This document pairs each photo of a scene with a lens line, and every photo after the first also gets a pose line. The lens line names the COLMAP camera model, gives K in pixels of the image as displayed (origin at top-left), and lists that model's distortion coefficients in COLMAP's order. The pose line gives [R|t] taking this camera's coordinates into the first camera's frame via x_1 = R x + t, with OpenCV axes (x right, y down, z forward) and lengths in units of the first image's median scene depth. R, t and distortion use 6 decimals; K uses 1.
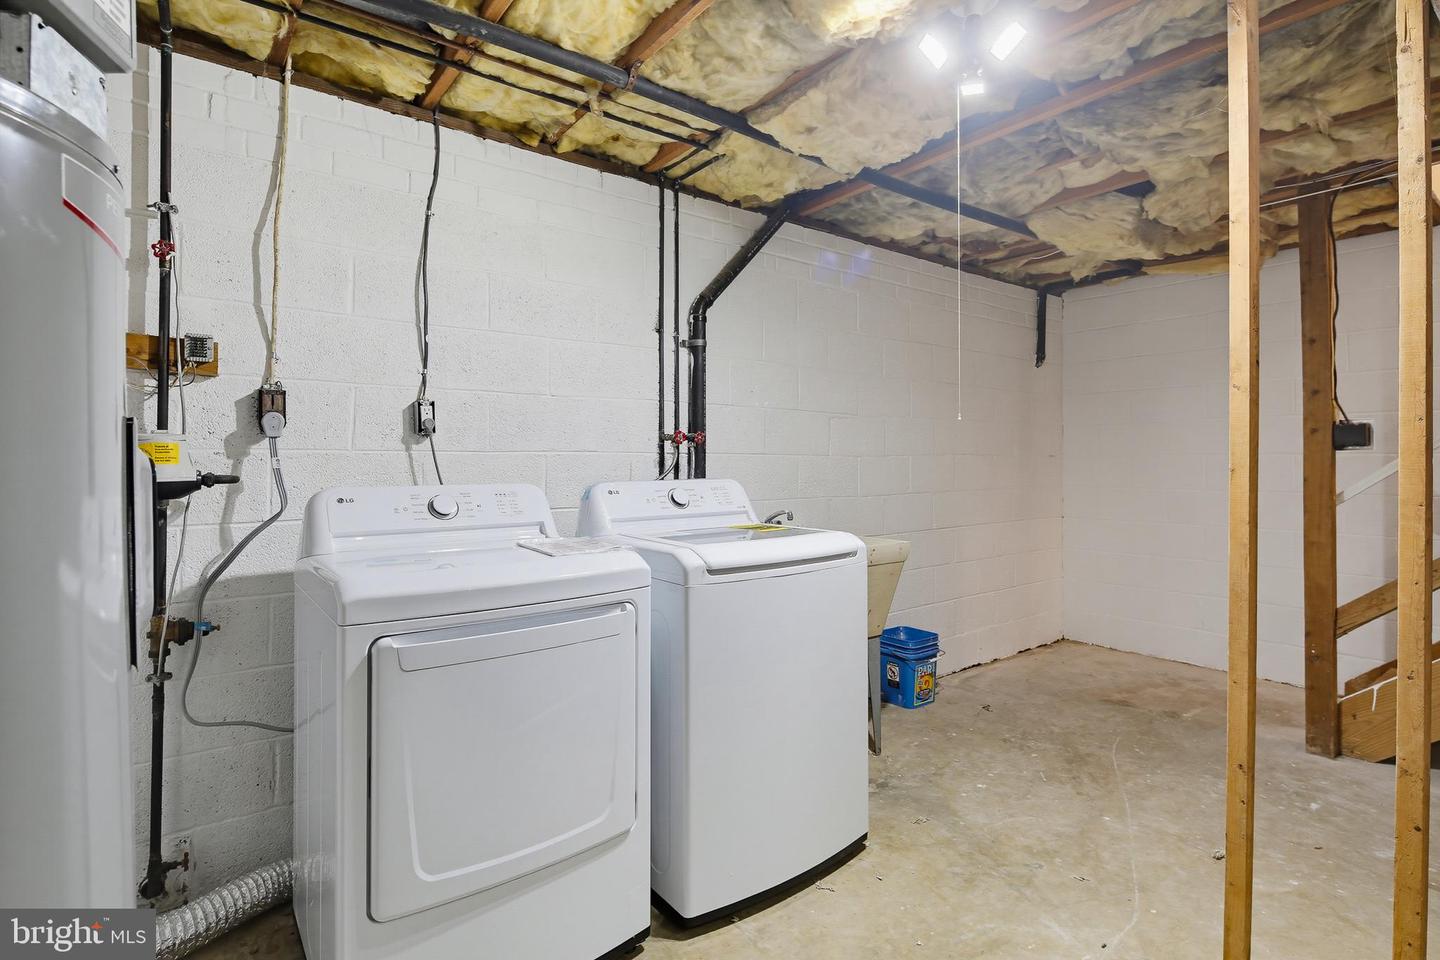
lens RADIAL K [[703.0, 0, 722.4], [0, 703.0, 465.8], [0, 0, 1]] dist [-0.001735, -0.000389]
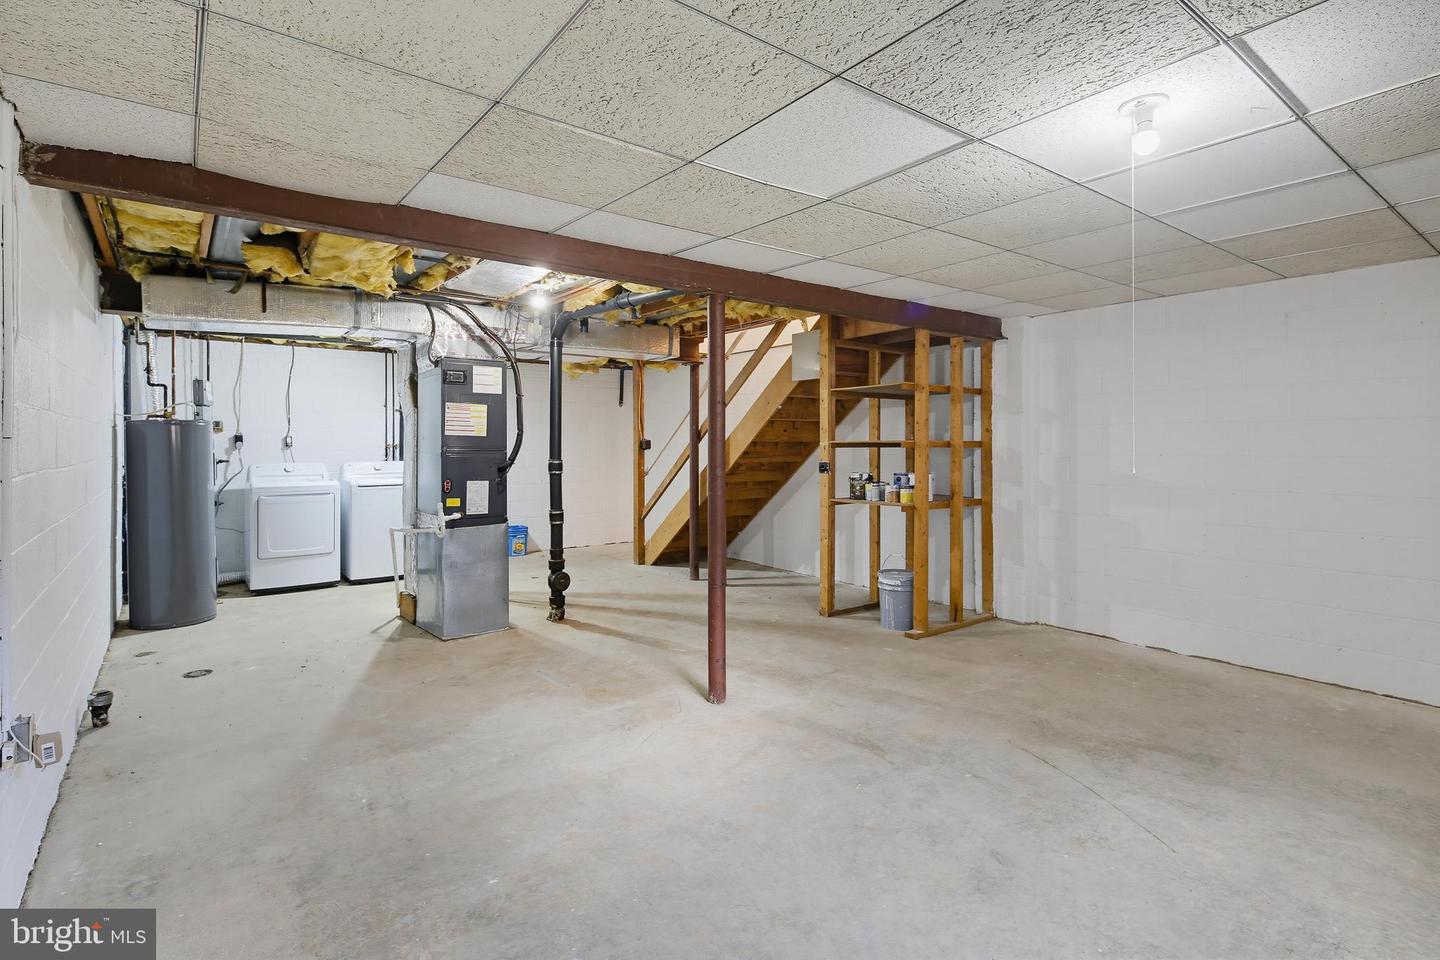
lens RADIAL K [[703.0, 0, 705.2], [0, 703.0, 454.1], [0, 0, 1]] dist [-0.001735, -0.000389]
pose [[0.999981, -0.002780, -0.005412, 1.577802], [0.002782, 0.999996, 0.000446, -0.011113], [0.005411, -0.000461, 0.999985, -2.305058]]
